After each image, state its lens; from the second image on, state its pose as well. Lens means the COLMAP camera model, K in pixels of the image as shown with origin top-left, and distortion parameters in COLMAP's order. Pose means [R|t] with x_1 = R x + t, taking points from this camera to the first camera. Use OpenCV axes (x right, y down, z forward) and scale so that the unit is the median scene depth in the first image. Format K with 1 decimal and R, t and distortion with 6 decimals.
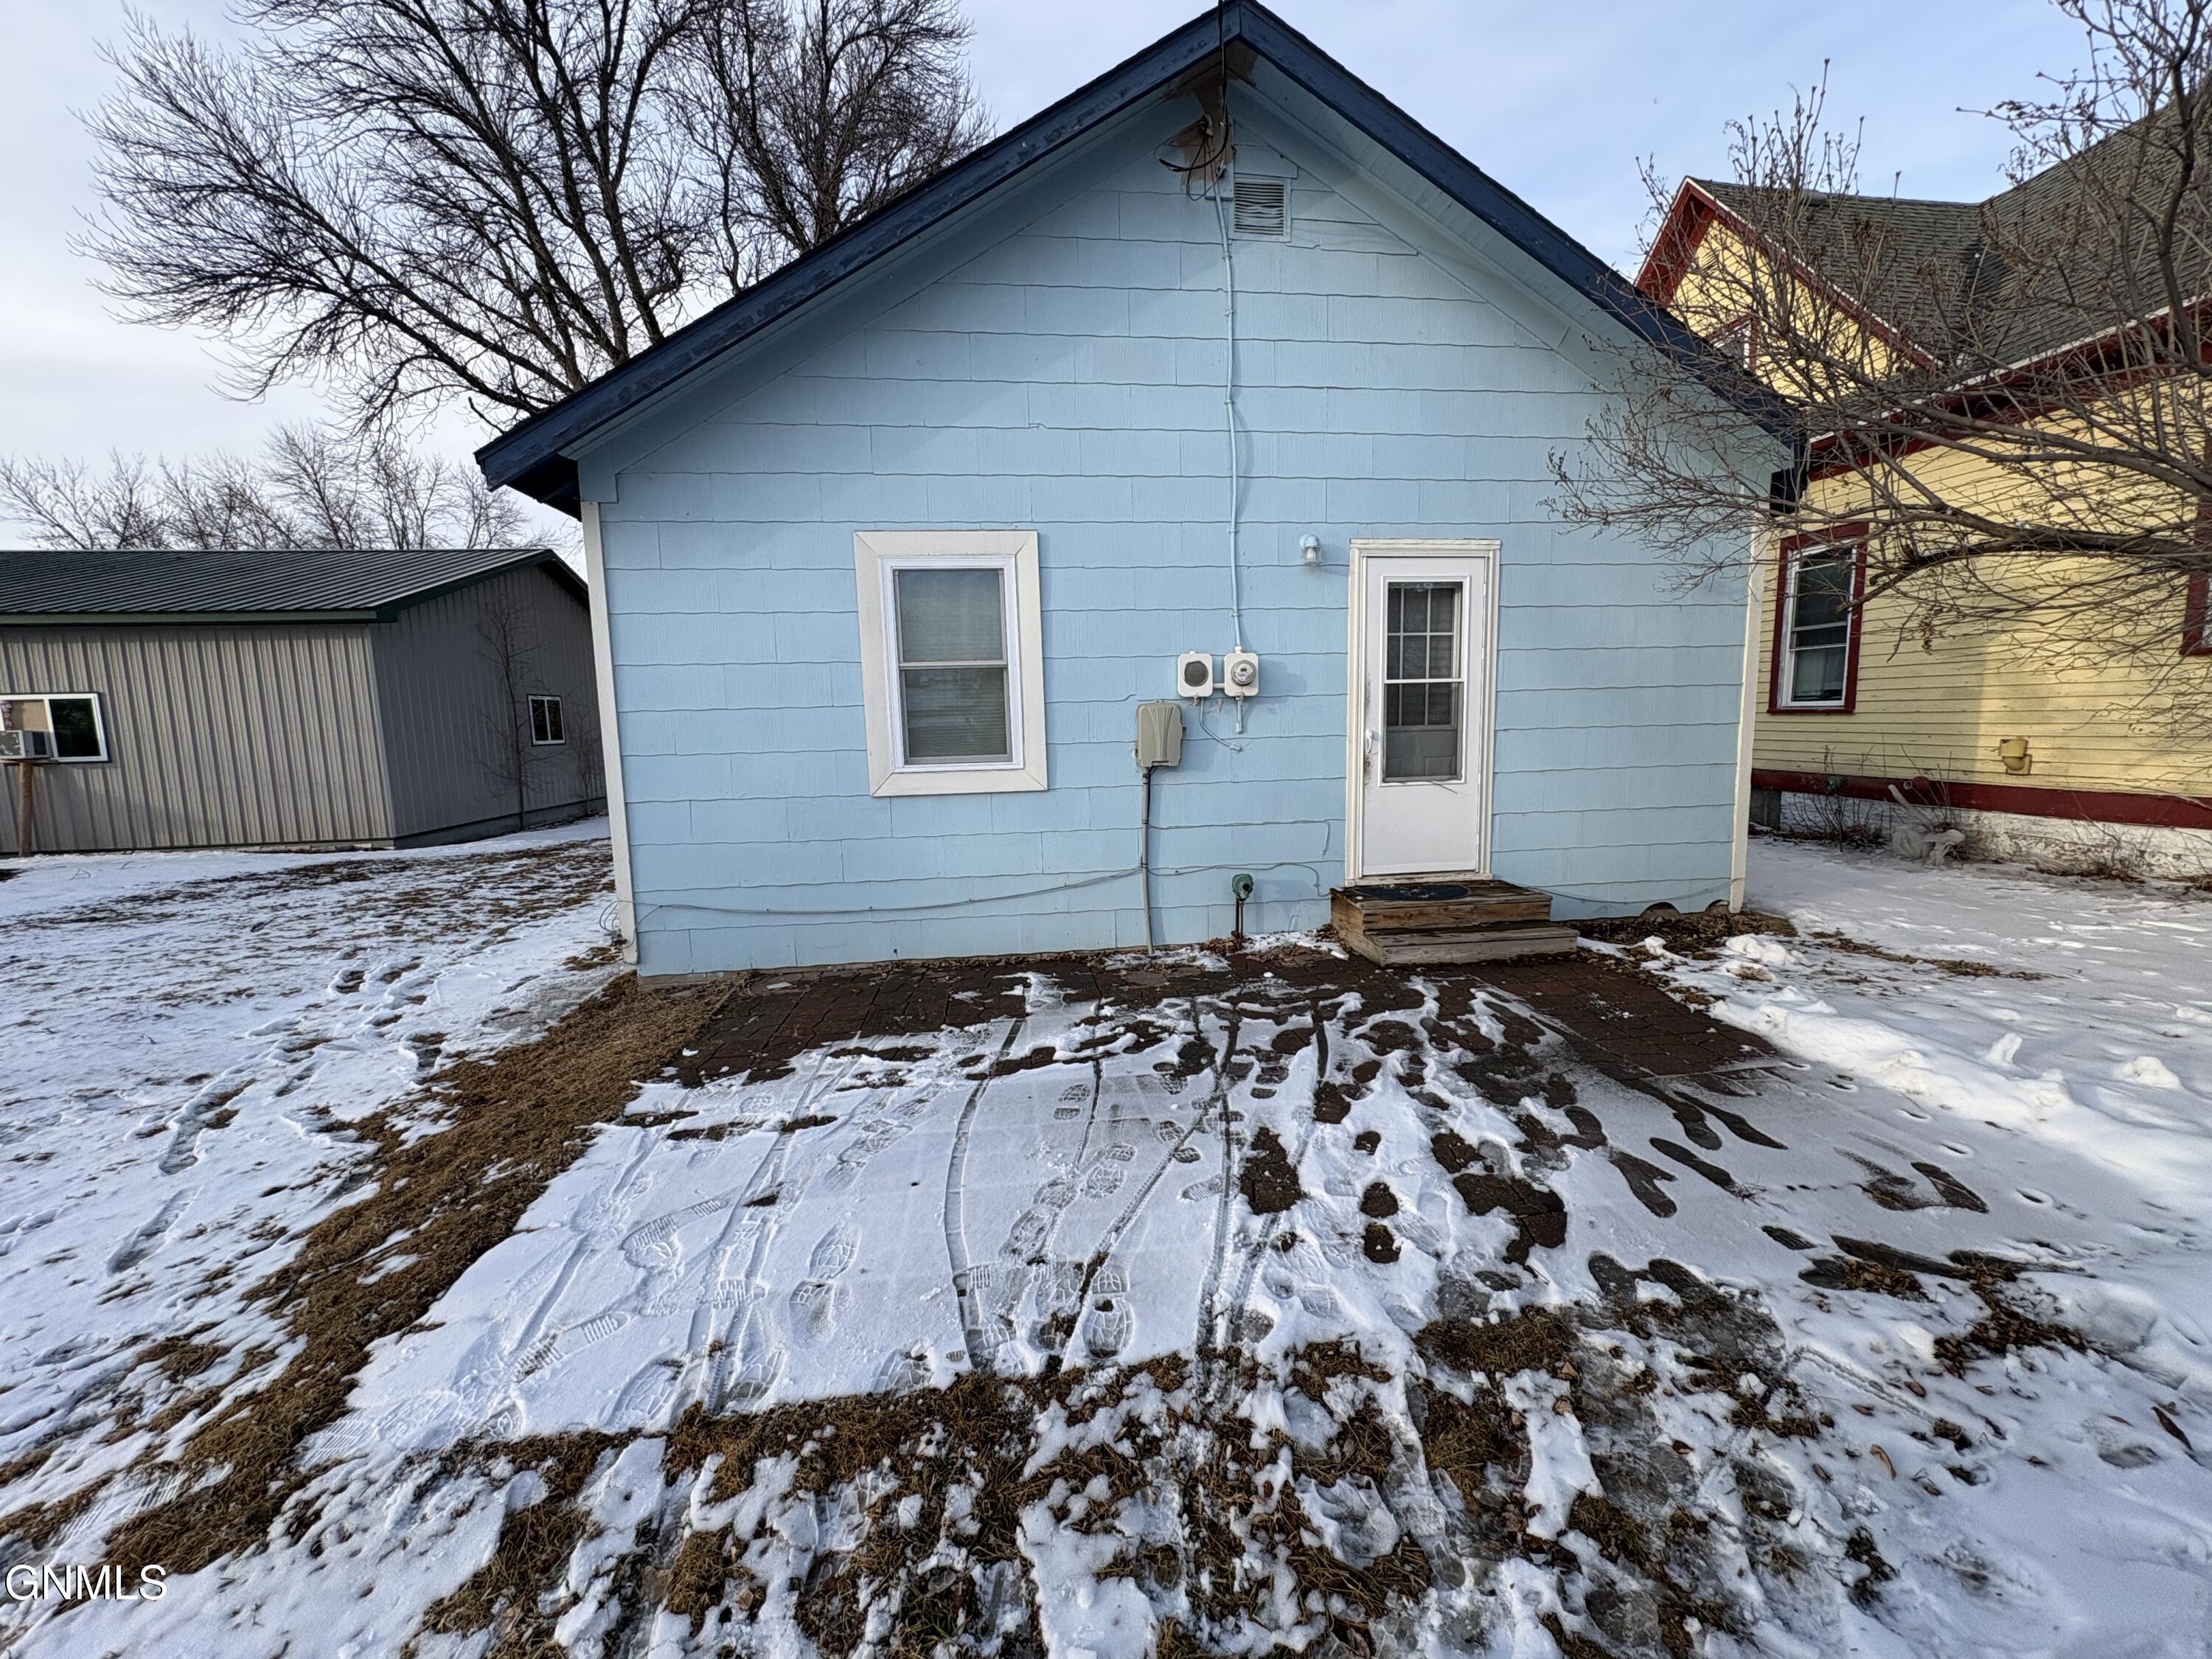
lens RADIAL K [[878.2, 0, 1106.0], [0, 878.2, 829.5], [0, 0, 1]] dist [0.000444, -0.000024]
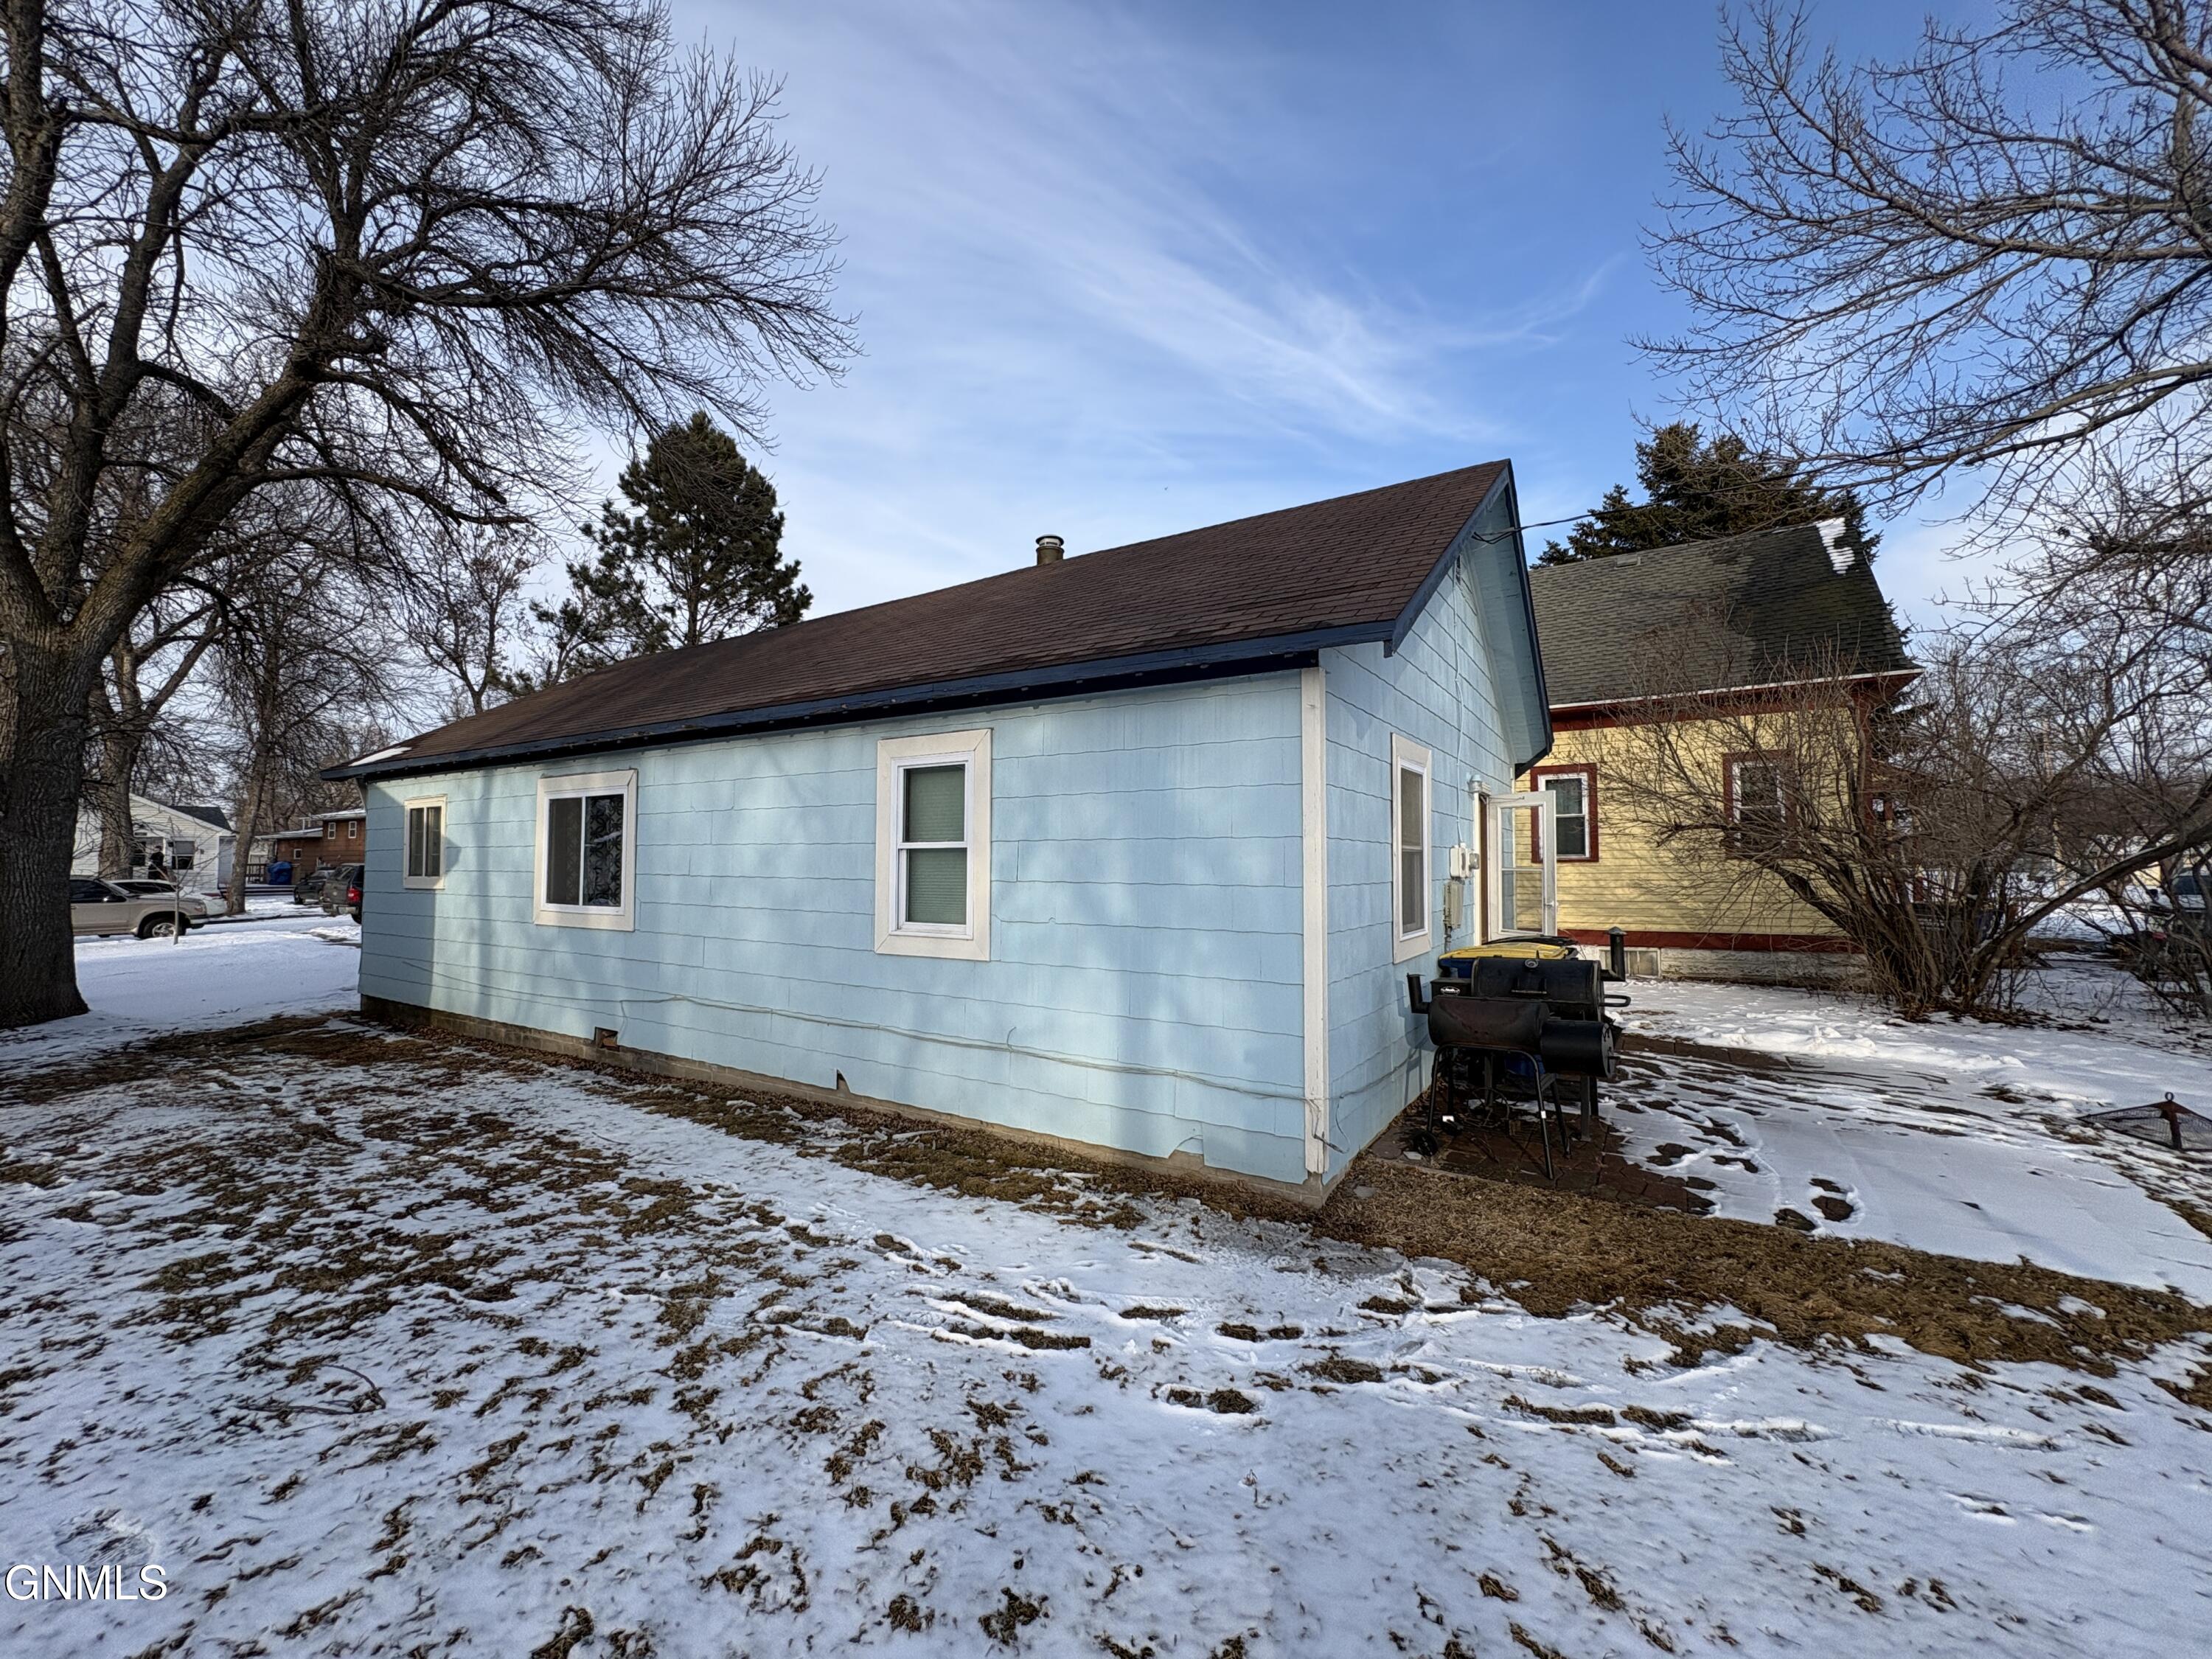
lens RADIAL K [[878.2, 0, 1106.0], [0, 878.2, 829.5], [0, 0, 1]] dist [0.000444, -0.000024]
pose [[0.623773, 0.072551, 0.778231, -1.921272], [0.073122, 0.985899, -0.150520, -0.090684], [-0.778177, 0.150796, 0.609672, 0.826110]]
